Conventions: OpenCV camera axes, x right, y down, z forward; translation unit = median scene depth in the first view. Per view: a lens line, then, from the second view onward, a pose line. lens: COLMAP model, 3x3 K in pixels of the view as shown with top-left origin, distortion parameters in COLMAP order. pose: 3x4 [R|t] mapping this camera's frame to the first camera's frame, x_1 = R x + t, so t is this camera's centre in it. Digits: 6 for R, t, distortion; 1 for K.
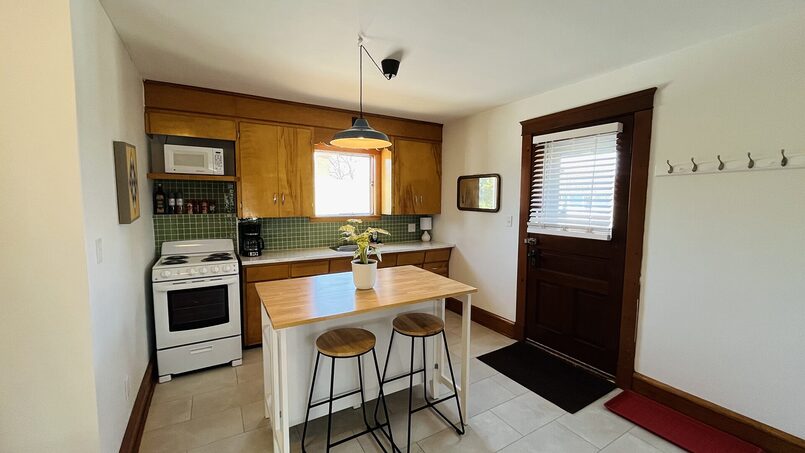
lens RADIAL K [[326.7, 0, 402.2], [0, 326.7, 227.4], [0, 0, 1]] dist [-0.001028, -0.001090]
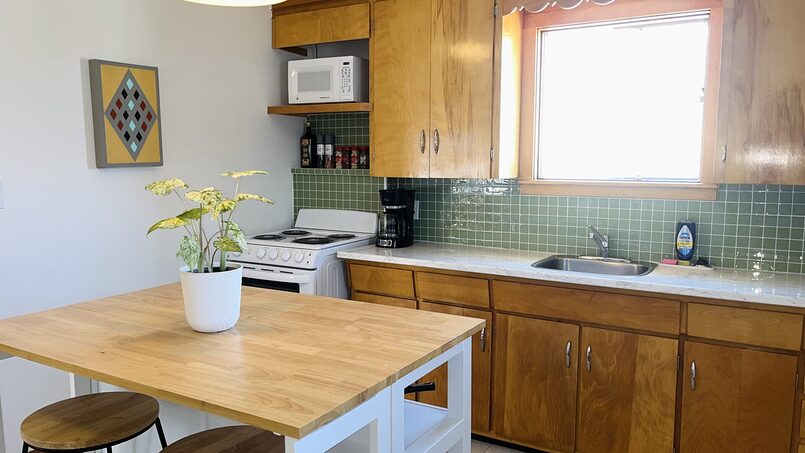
lens RADIAL K [[616.1, 0, 404.9], [0, 616.1, 226.2], [0, 0, 1]] dist [0.077045, 0.000304]
pose [[0.487080, 0.088285, -0.868883, 0.475295], [-0.077579, 0.995318, 0.057642, -0.009319], [0.869905, 0.039331, 0.491649, 0.539910]]
